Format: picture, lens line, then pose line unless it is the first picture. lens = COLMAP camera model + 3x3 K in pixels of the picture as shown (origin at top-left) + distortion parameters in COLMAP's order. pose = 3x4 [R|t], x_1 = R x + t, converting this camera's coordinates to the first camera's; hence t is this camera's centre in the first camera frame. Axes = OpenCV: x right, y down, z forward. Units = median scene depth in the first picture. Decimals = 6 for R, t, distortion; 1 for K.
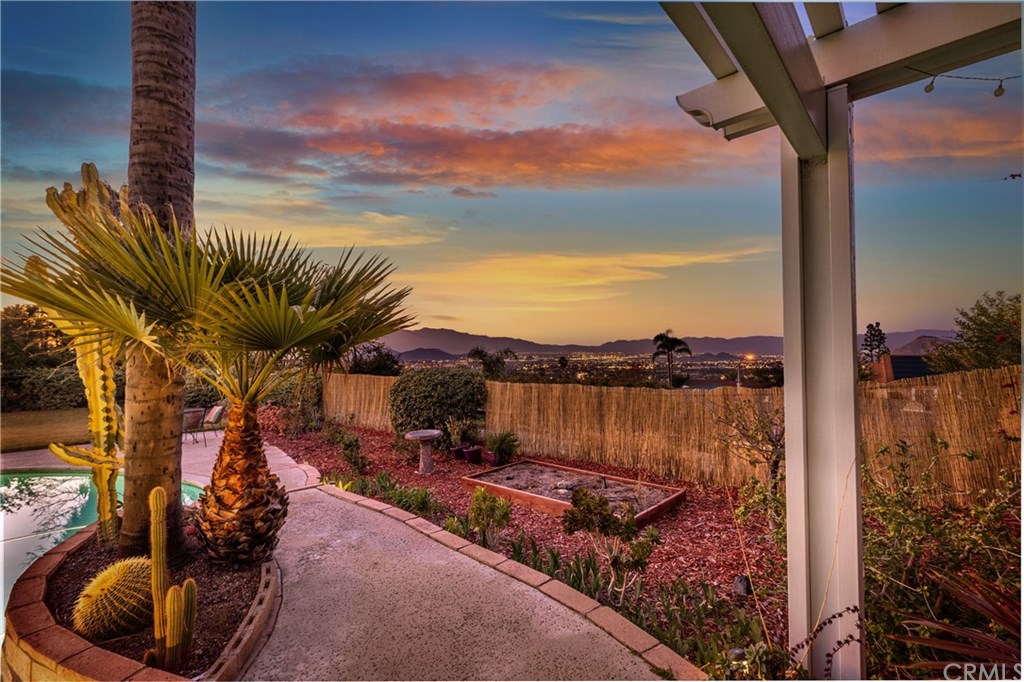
lens RADIAL K [[458.8, 0, 512.0], [0, 458.8, 341.0], [0, 0, 1]] dist [0.001466, 0.000136]
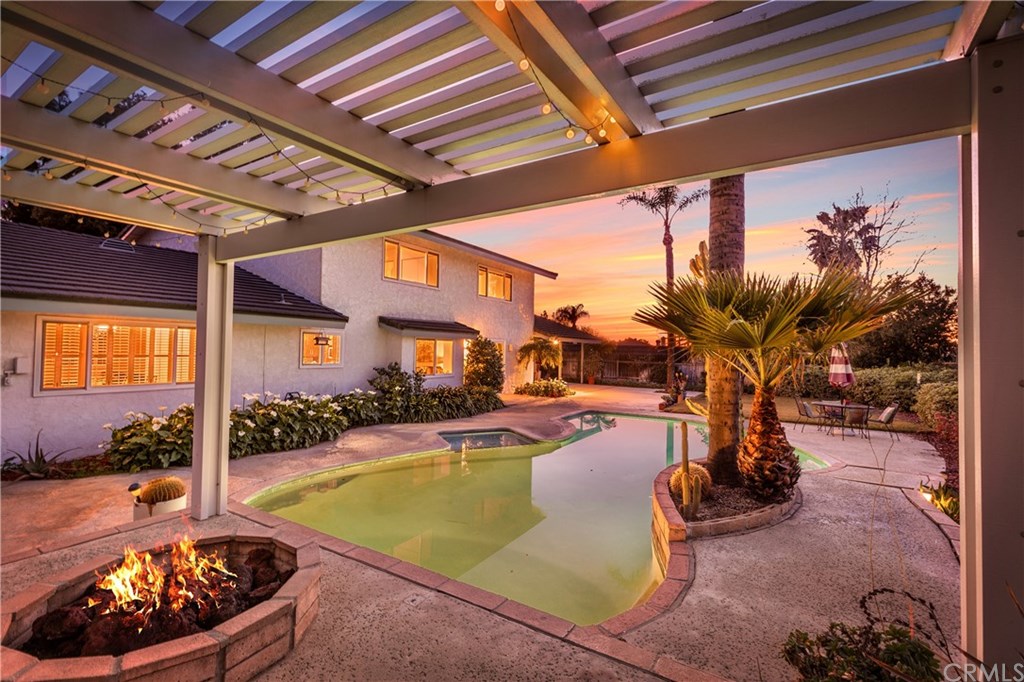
lens RADIAL K [[458.8, 0, 512.0], [0, 458.8, 341.0], [0, 0, 1]] dist [0.001466, 0.000136]
pose [[0.198525, -0.007010, -0.980071, 0.433038], [0.004997, 0.999969, -0.006140, -0.000869], [0.980083, -0.003678, 0.198554, -0.031548]]
